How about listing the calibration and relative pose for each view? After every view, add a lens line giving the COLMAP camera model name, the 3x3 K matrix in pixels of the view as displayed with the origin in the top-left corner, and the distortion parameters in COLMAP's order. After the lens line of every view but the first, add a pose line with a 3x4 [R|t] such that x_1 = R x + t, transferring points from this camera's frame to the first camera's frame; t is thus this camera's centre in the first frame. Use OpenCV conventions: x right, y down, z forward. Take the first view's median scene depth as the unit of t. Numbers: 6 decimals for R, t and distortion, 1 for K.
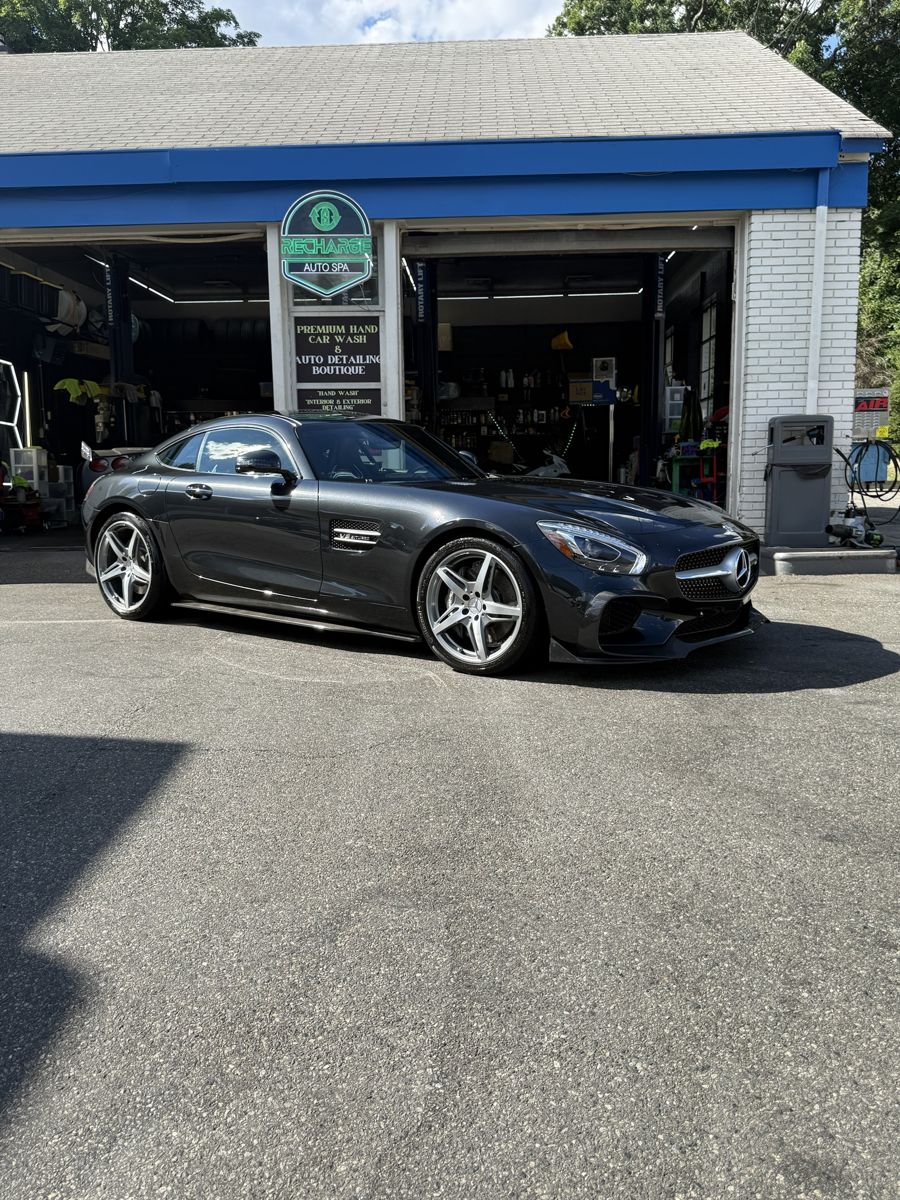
lens RADIAL K [[943.2, 0, 454.8], [0, 943.2, 598.6], [0, 0, 1]] dist [0.118996, -0.226183]
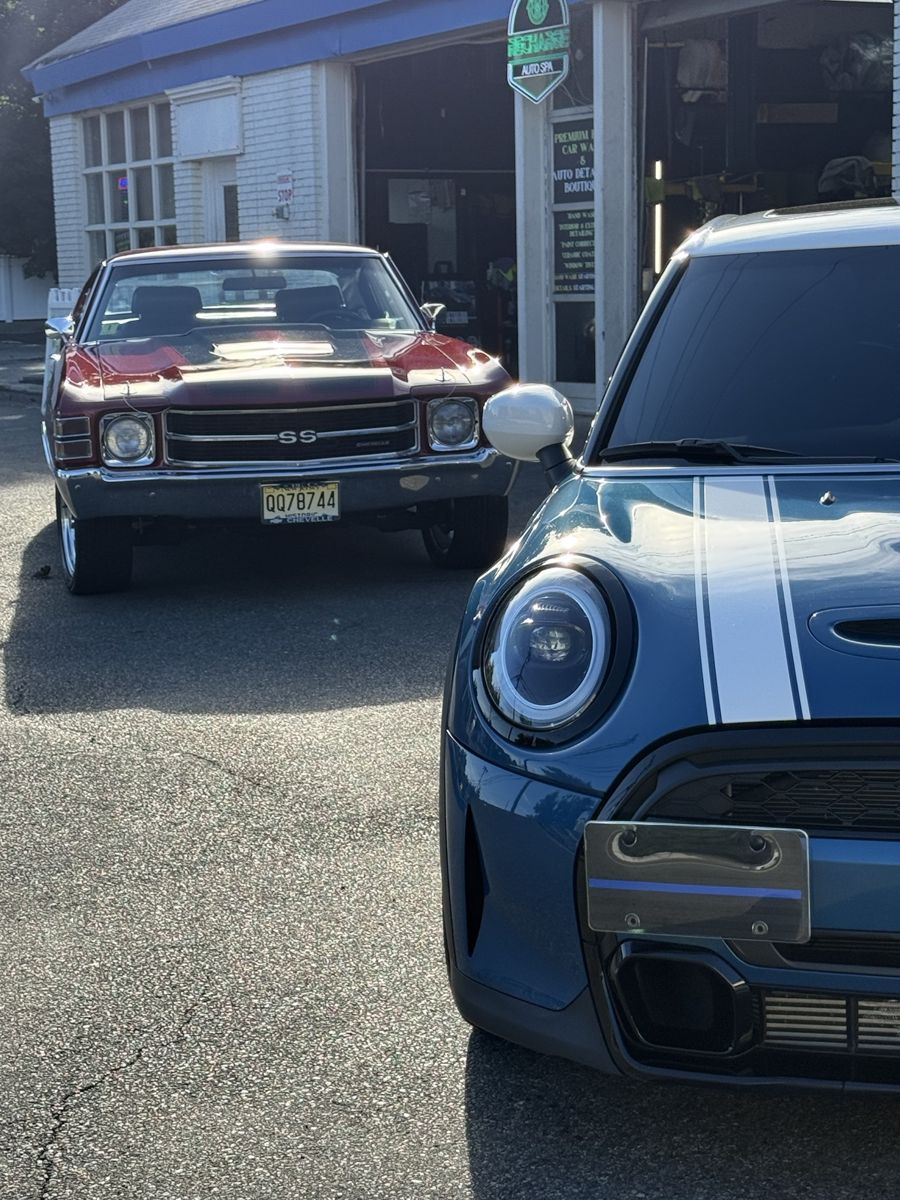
lens RADIAL K [[2221.2, 0, 467.5], [0, 2221.2, 599.5], [0, 0, 1]] dist [0.158701, 0.068653]
pose [[0.533847, 0.119451, -0.837102, 1.437606], [-0.092065, 0.992297, 0.082884, -0.043800], [0.840555, 0.032820, 0.540732, -0.080520]]
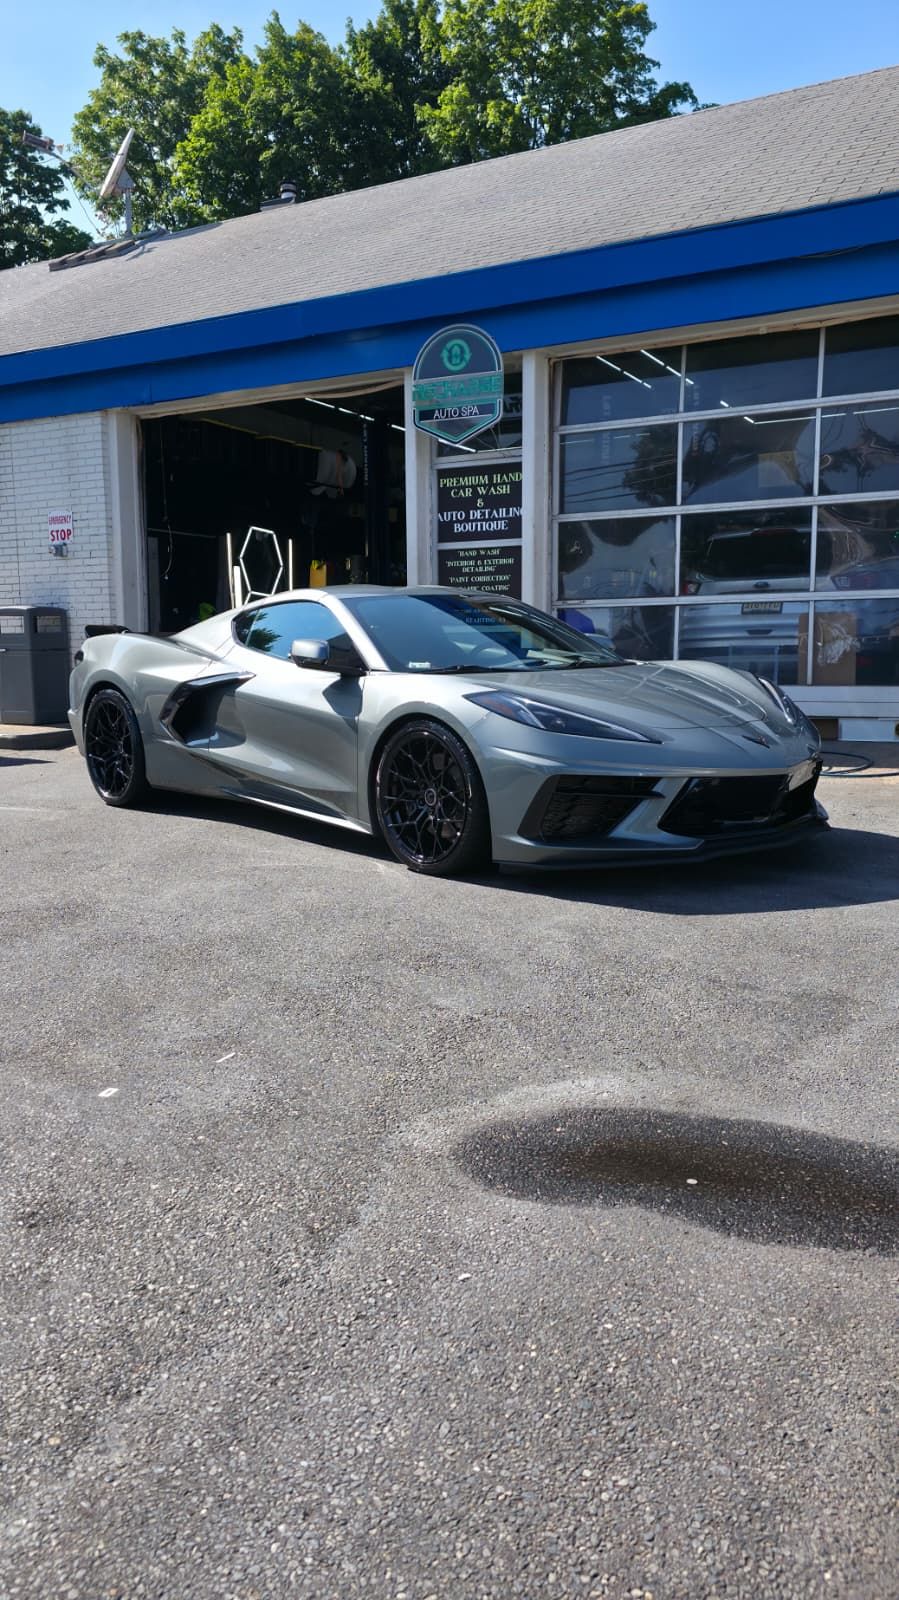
lens RADIAL K [[1178.9, 0, 449.5], [0, 1178.9, 800.0], [0, 0, 1]] dist [0.061601, -0.100635]
pose [[0.893752, 0.060367, -0.444481, 0.350894], [-0.060515, 0.998071, 0.013870, -0.003497], [0.444461, 0.014502, 0.895681, 0.019963]]
